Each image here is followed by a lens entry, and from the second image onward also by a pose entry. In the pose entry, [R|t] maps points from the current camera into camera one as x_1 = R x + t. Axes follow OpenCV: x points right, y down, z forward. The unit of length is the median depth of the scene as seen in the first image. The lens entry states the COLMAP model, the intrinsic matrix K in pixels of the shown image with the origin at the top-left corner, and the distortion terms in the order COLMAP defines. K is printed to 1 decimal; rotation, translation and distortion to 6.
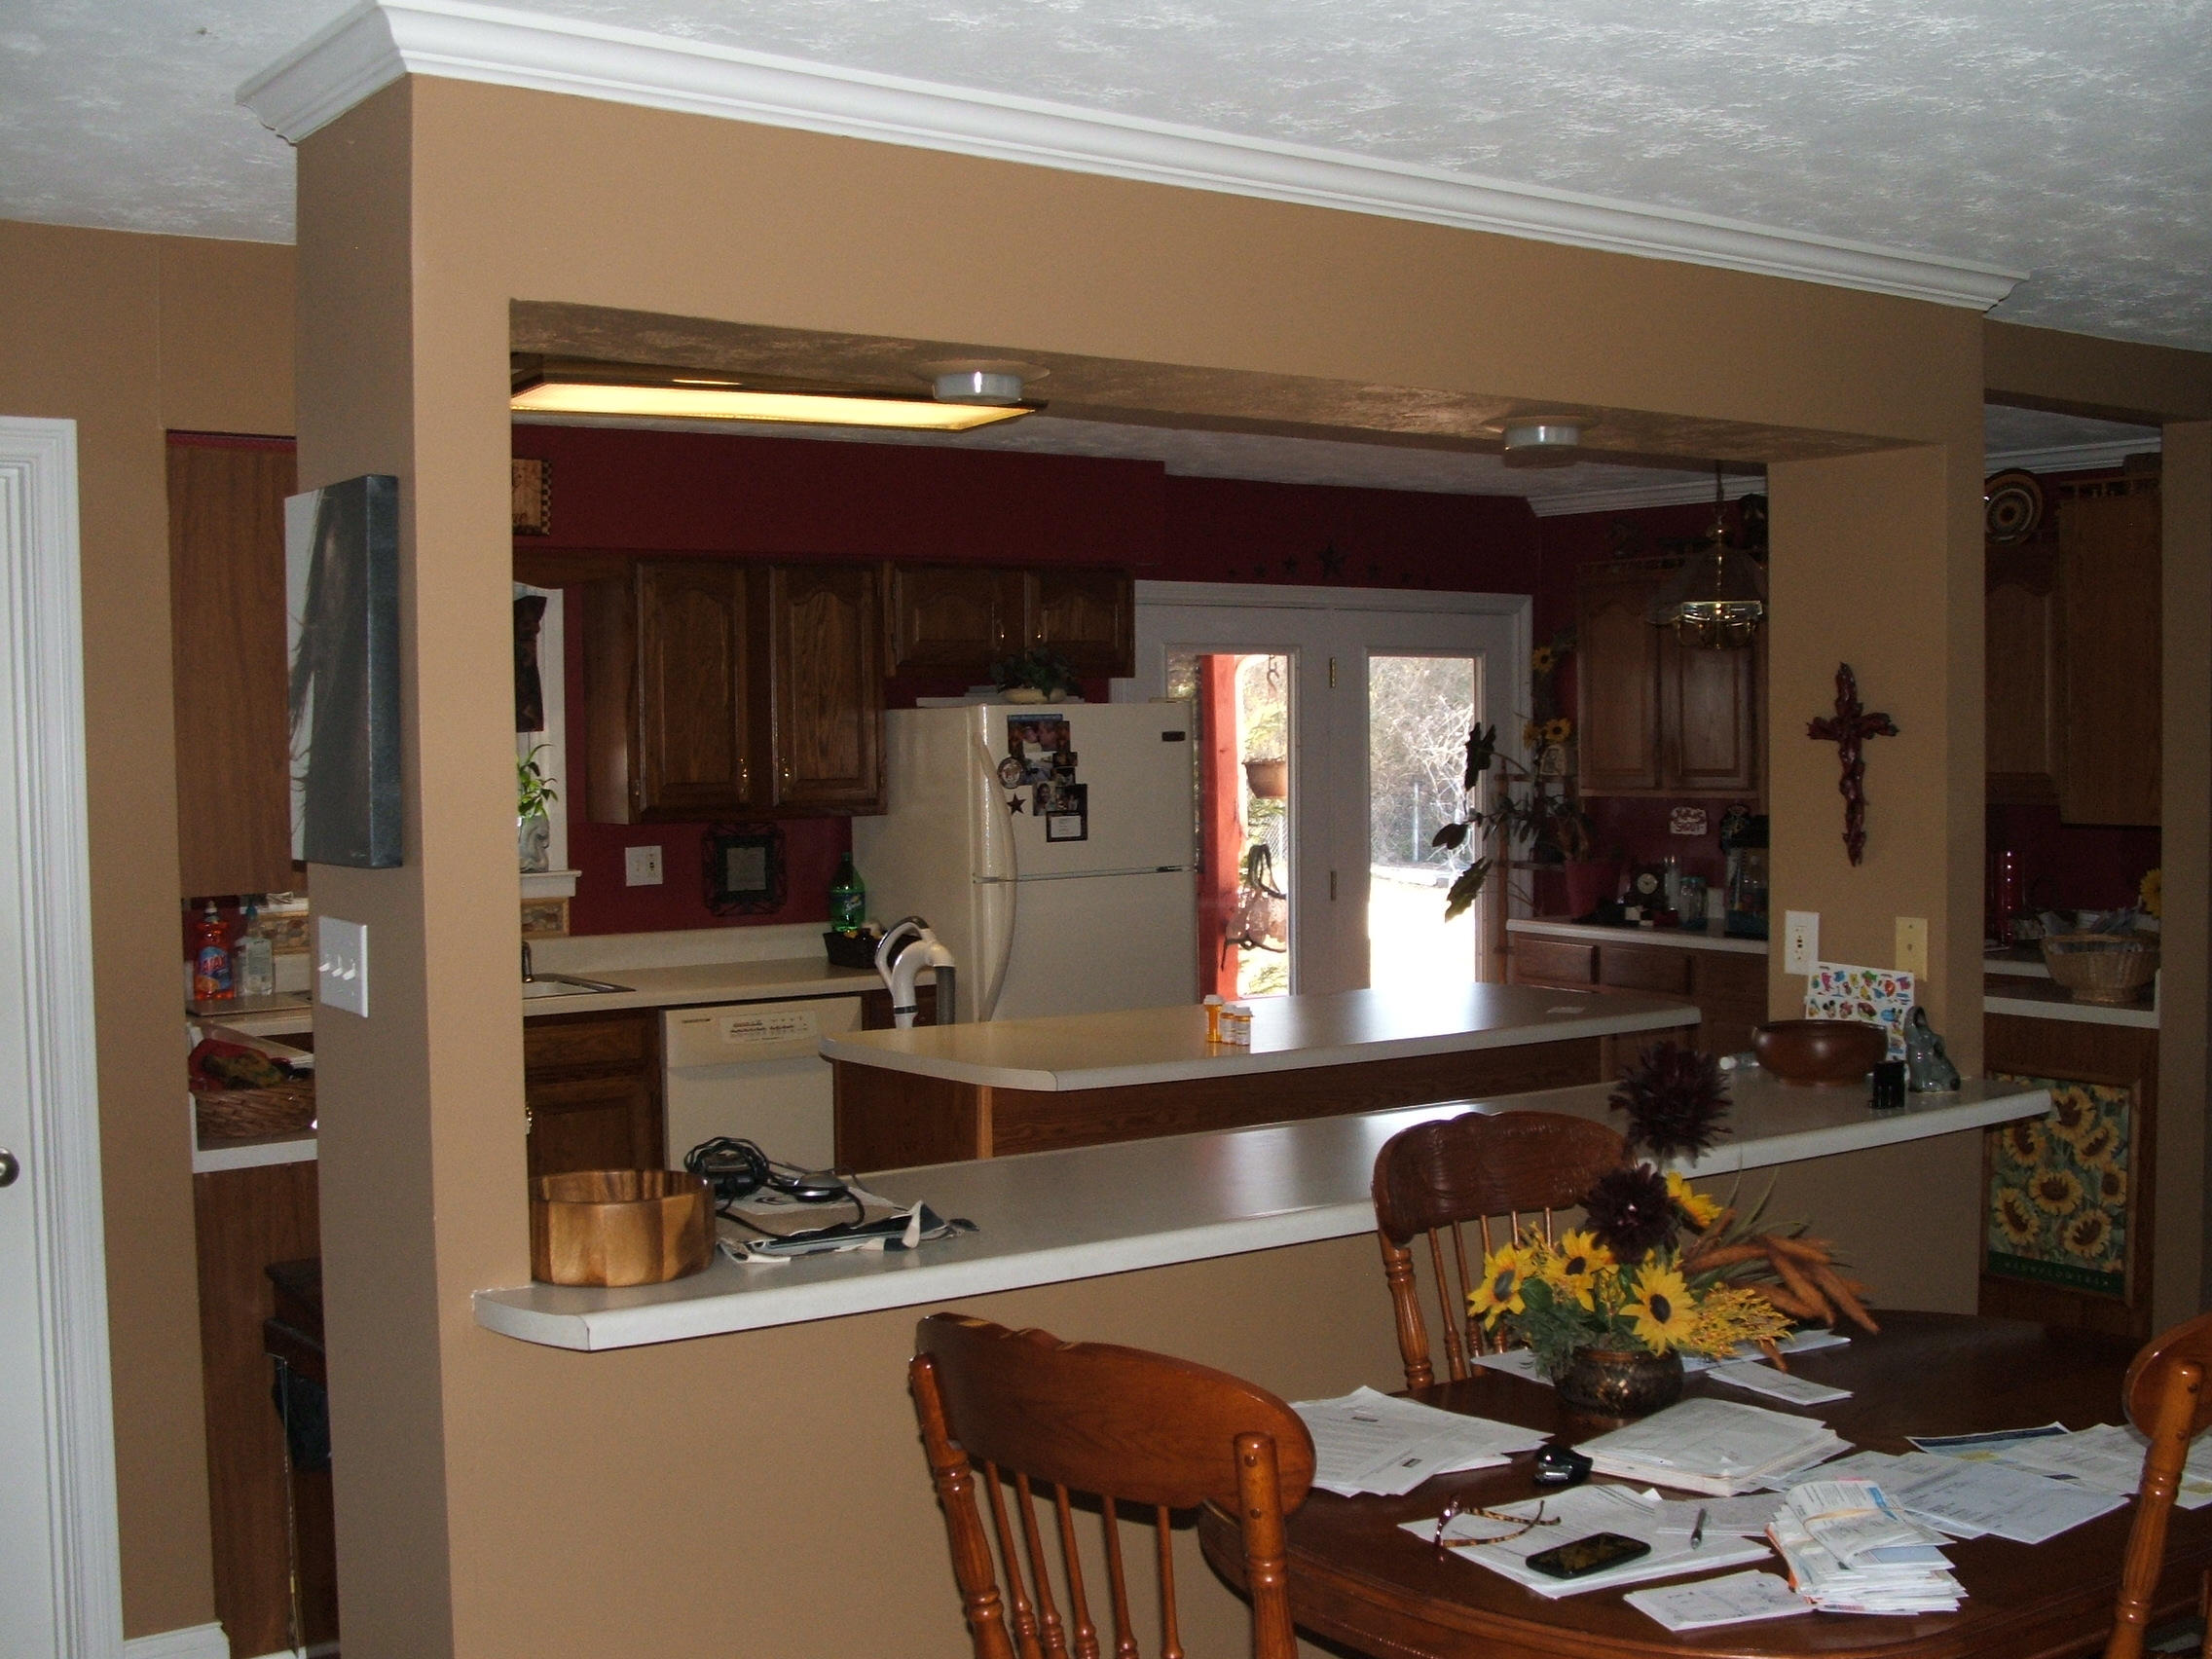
lens RADIAL K [[2593.8, 0, 1143.1], [0, 2593.8, 890.5], [0, 0, 1]] dist [-0.221555, 0.279992]
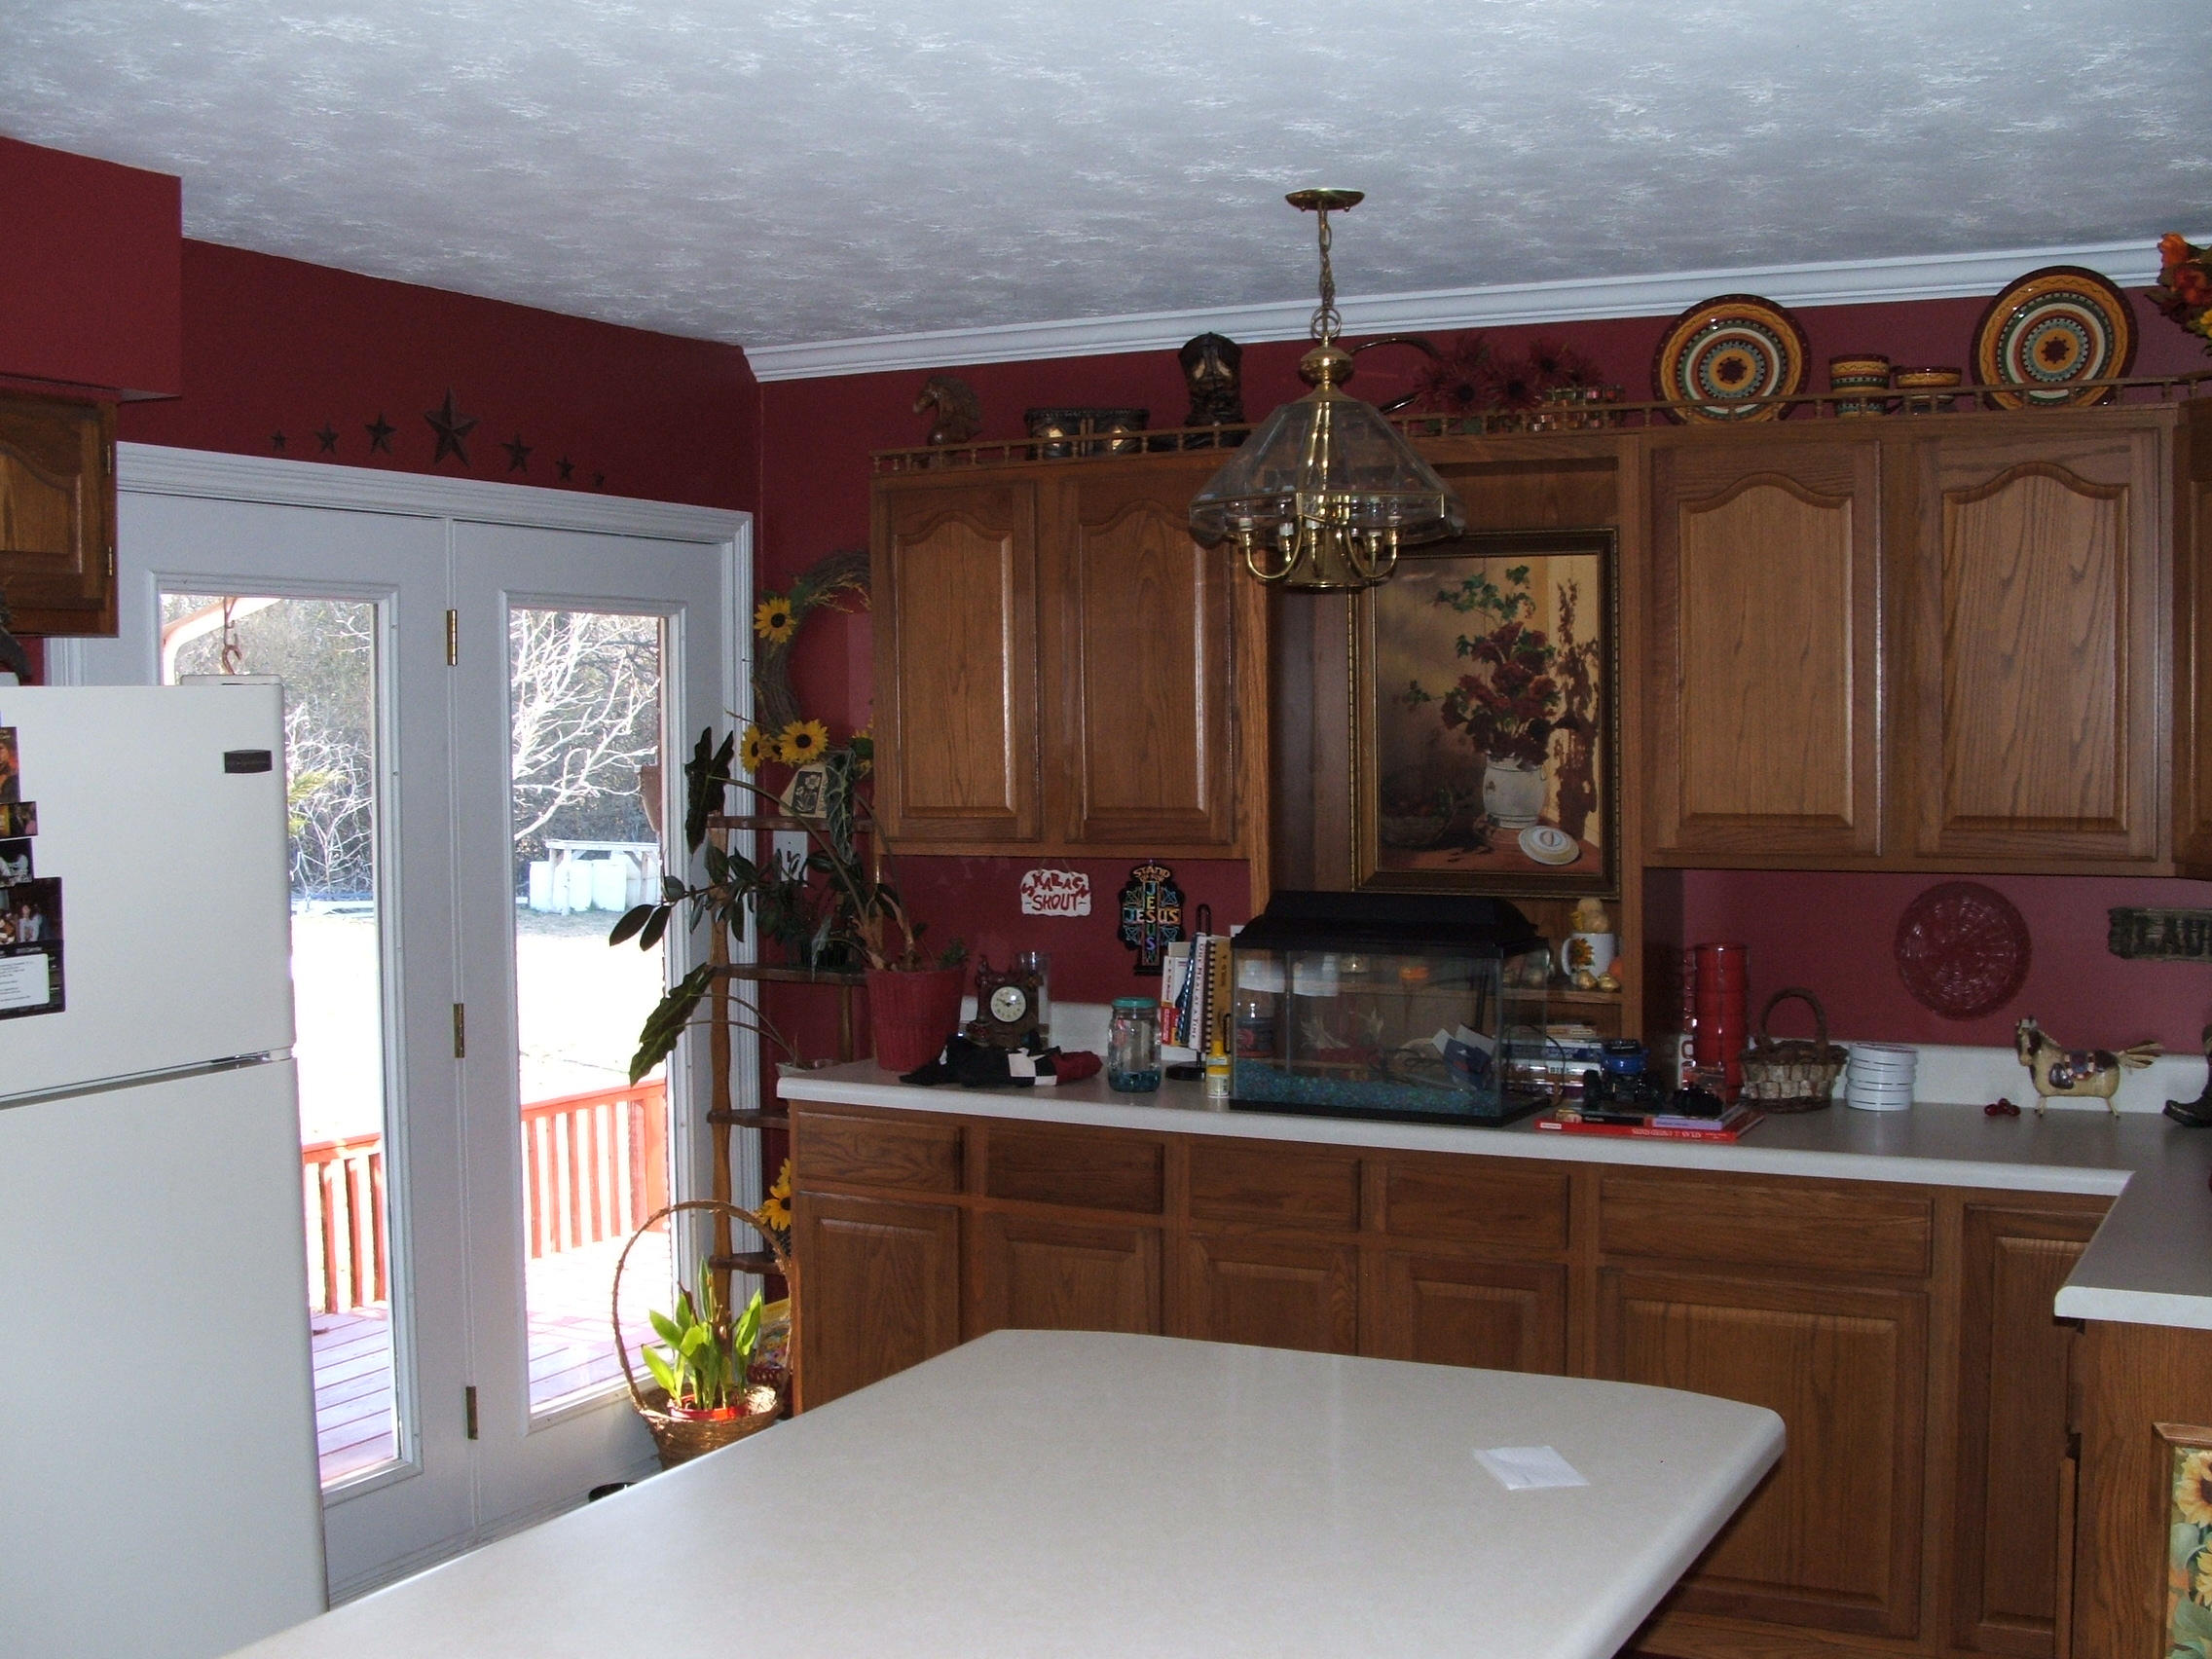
lens RADIAL K [[2593.8, 0, 1143.1], [0, 2593.8, 890.5], [0, 0, 1]] dist [-0.221555, 0.279992]
pose [[0.891183, -0.024667, 0.452972, -0.042261], [0.025312, 0.999669, 0.004638, -0.030966], [-0.452936, 0.007332, 0.891513, 0.475071]]
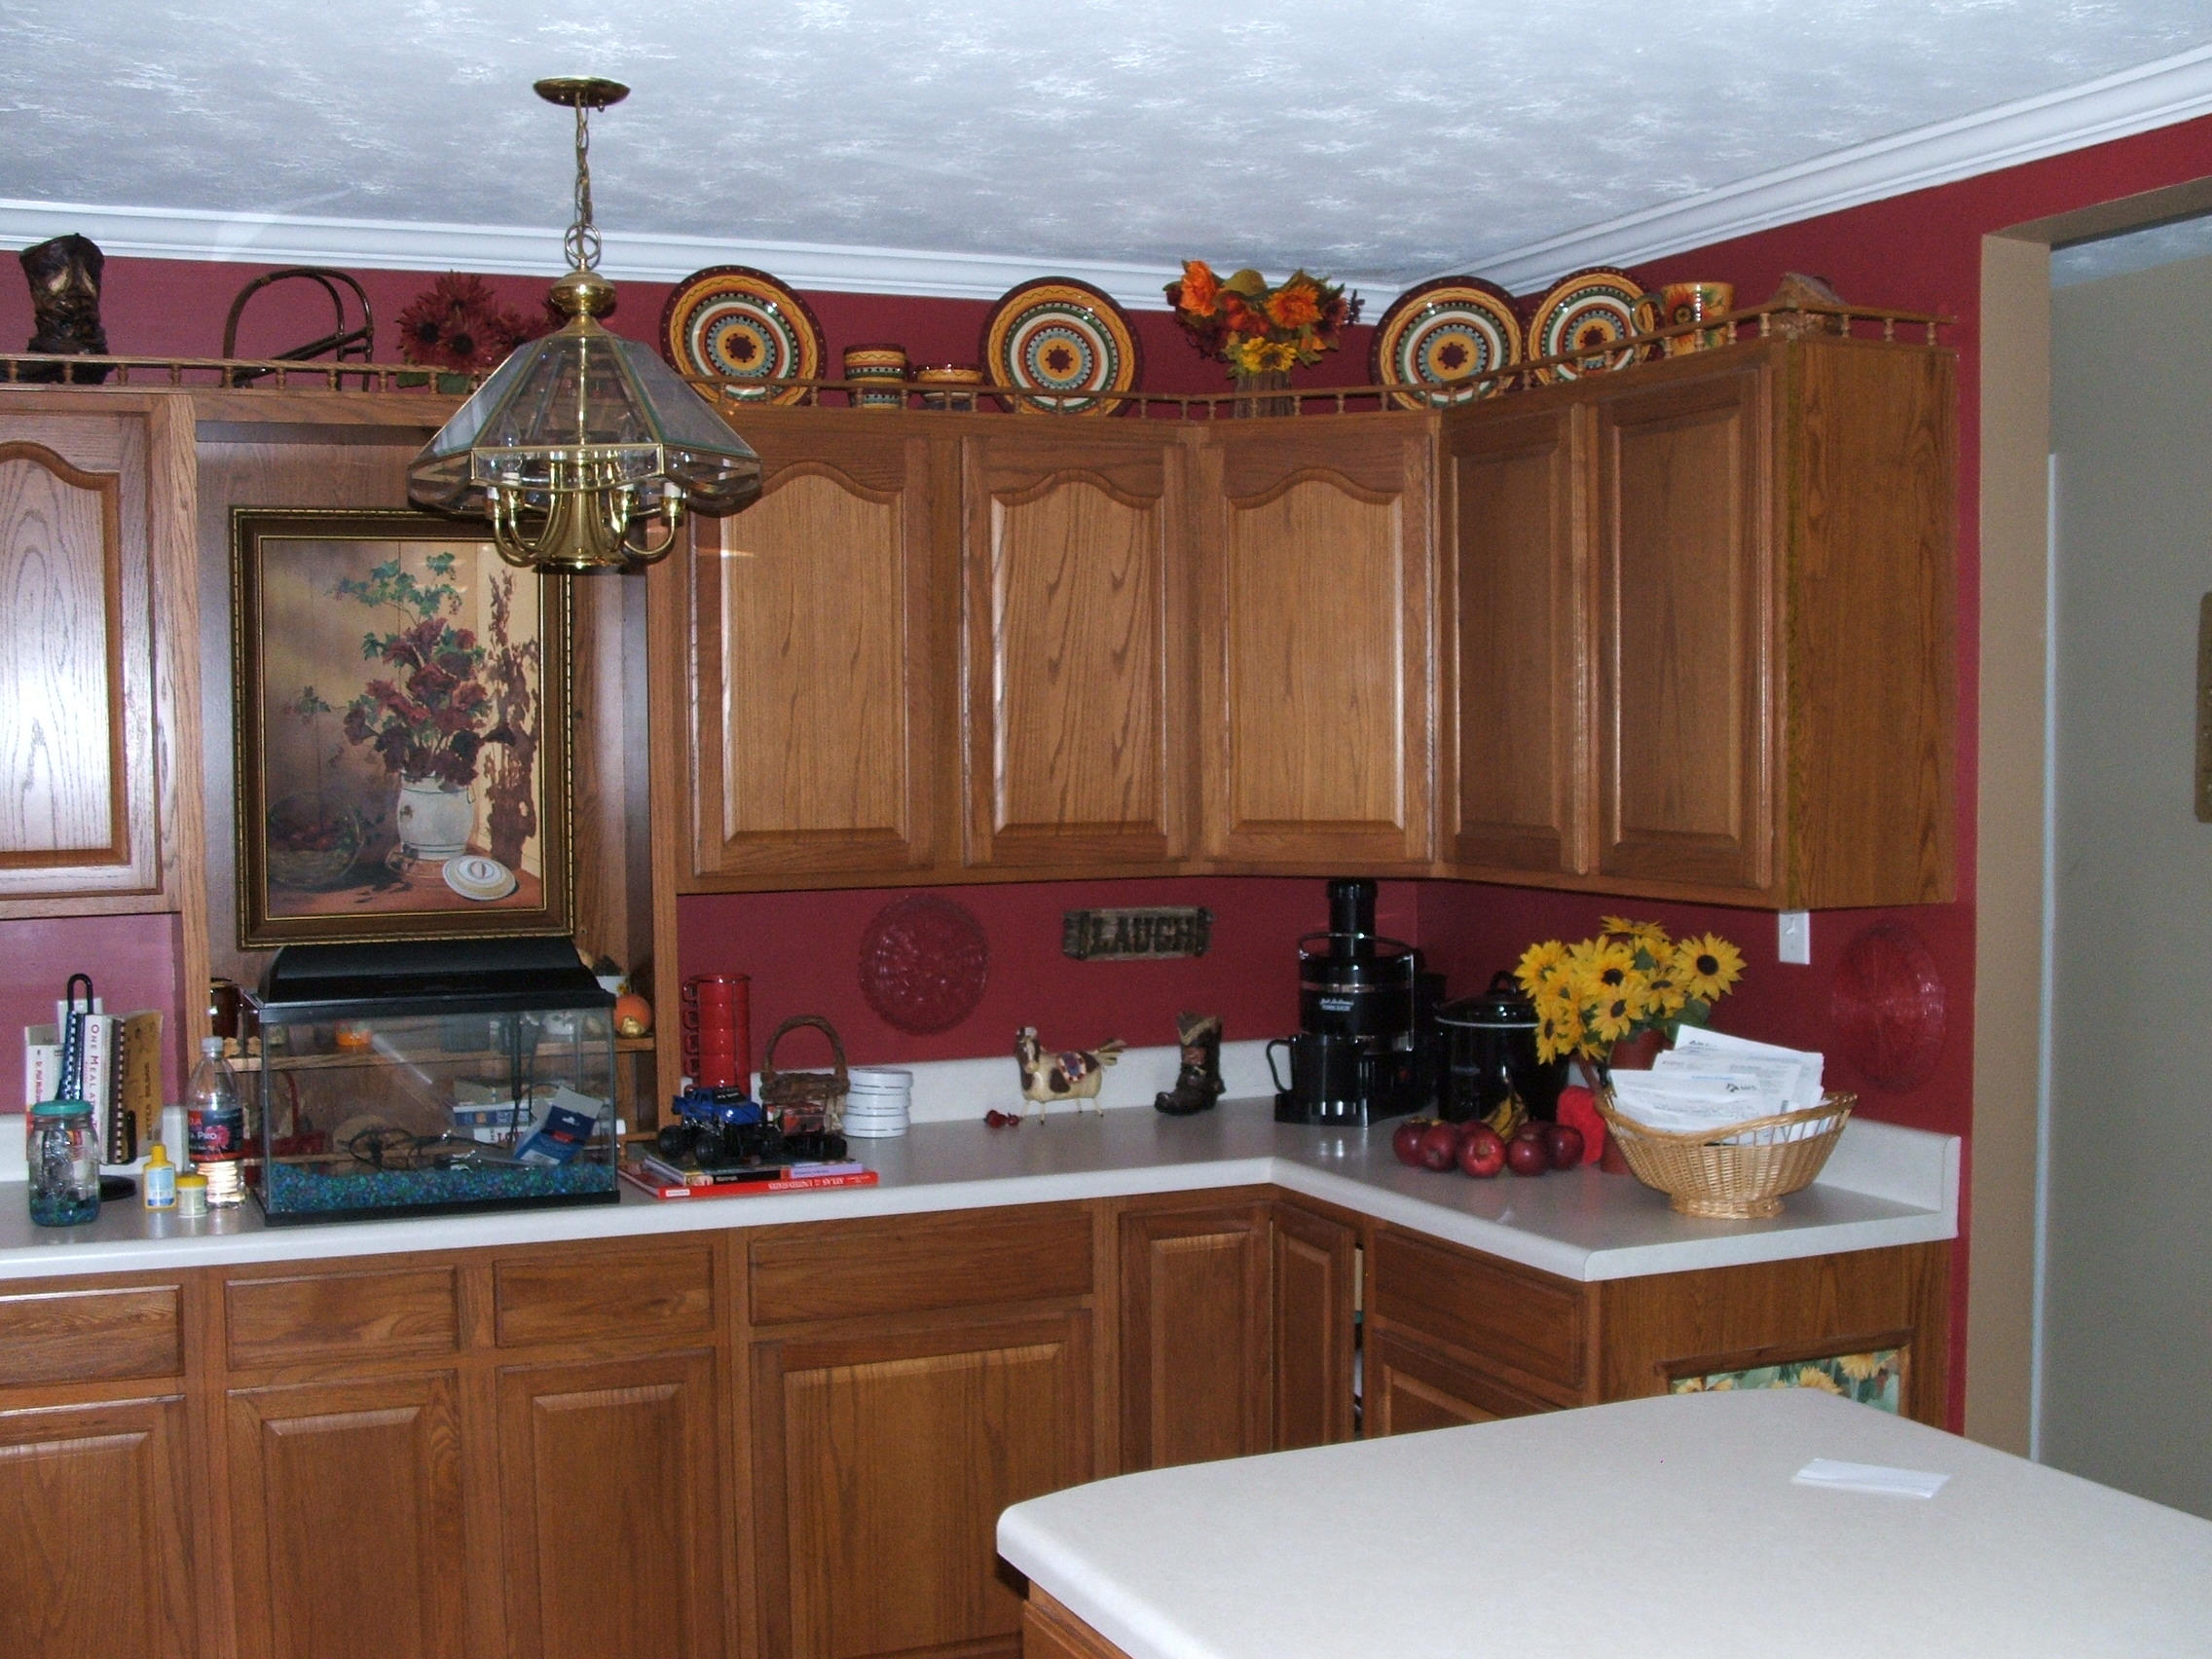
lens RADIAL K [[2593.8, 0, 1143.1], [0, 2593.8, 890.5], [0, 0, 1]] dist [-0.221555, 0.279992]
pose [[0.212945, -0.049584, 0.975805, -0.152826], [0.067354, 0.997081, 0.035967, -0.042518], [-0.974740, 0.058066, 0.215663, 0.711562]]
